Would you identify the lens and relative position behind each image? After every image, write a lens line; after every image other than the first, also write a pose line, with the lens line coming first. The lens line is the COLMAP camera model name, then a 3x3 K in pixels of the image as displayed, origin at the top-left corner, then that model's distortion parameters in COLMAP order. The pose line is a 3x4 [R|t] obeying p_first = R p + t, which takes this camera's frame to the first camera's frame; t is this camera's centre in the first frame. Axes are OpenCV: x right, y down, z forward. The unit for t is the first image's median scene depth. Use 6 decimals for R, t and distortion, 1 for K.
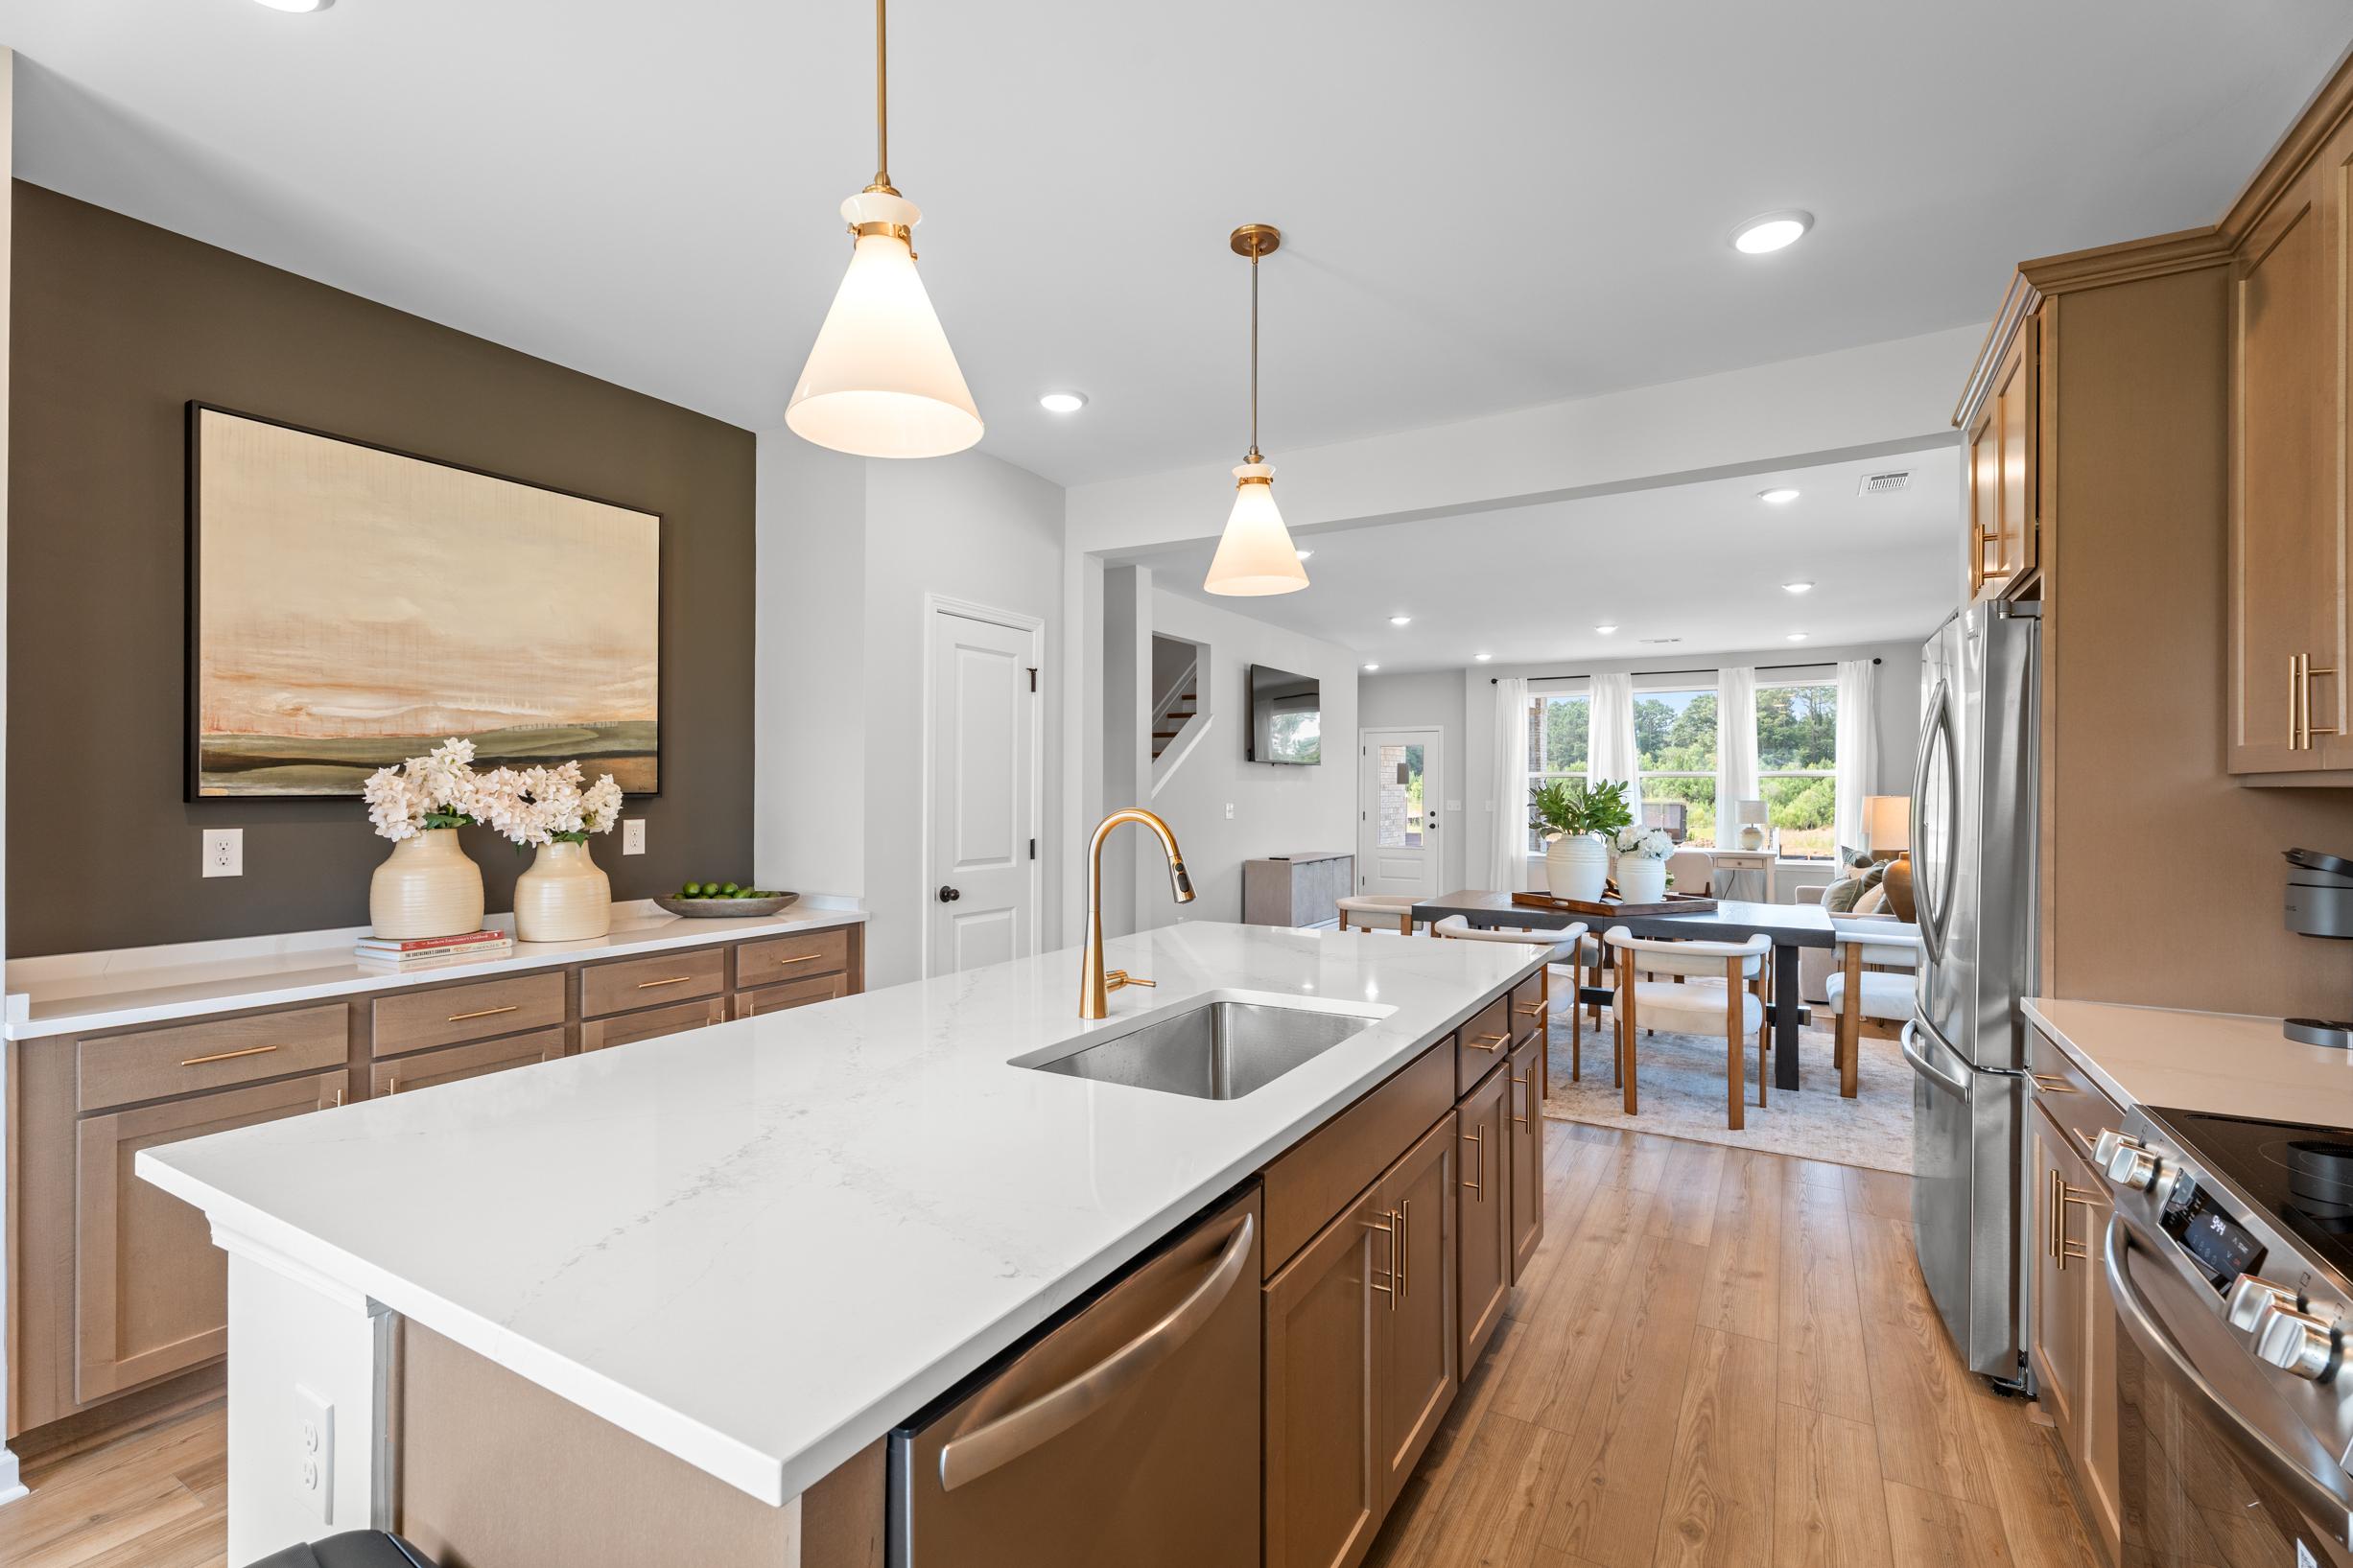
lens RADIAL K [[1054.2, 0, 1165.4], [0, 1054.2, 799.2], [0, 0, 1]] dist [-0.000370, 0.001163]
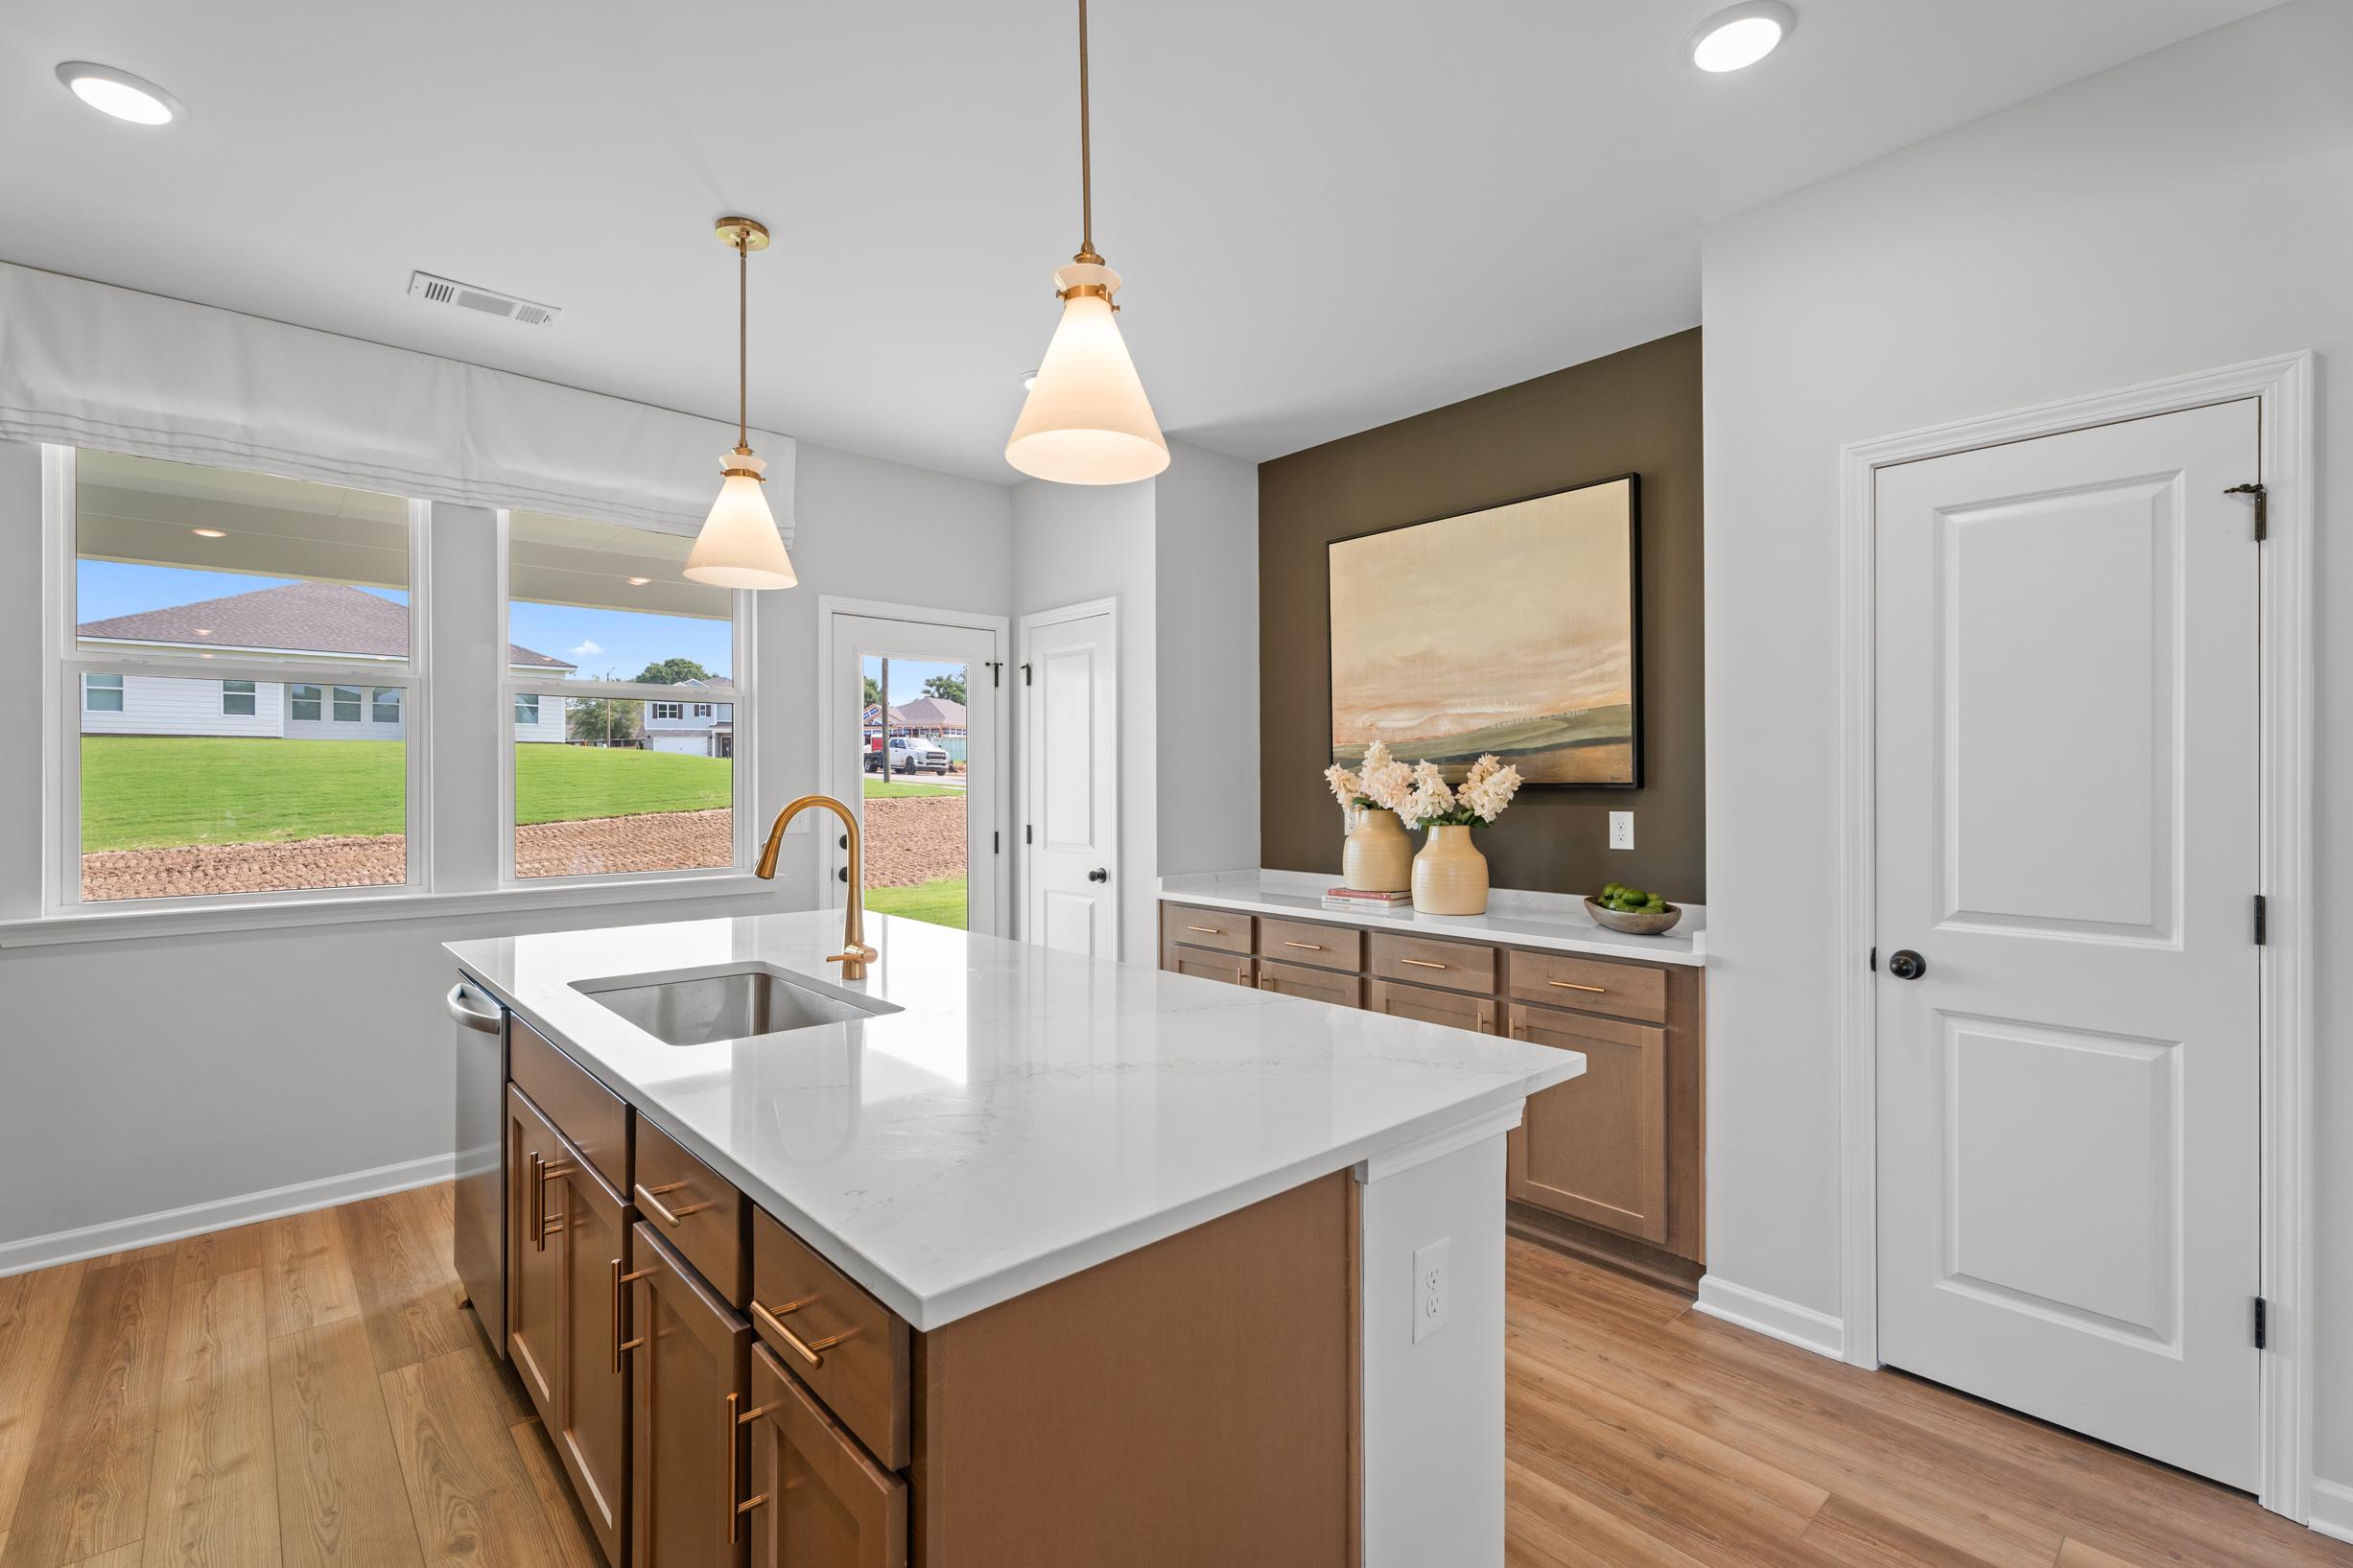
lens RADIAL K [[1054.2, 0, 1184.7], [0, 1054.2, 782.3], [0, 0, 1]] dist [-0.000370, 0.001163]
pose [[-0.292259, -0.002448, -0.956336, 0.542161], [-0.009088, 0.999959, 0.000217, -0.003701], [0.956296, 0.008754, -0.292269, 0.988499]]
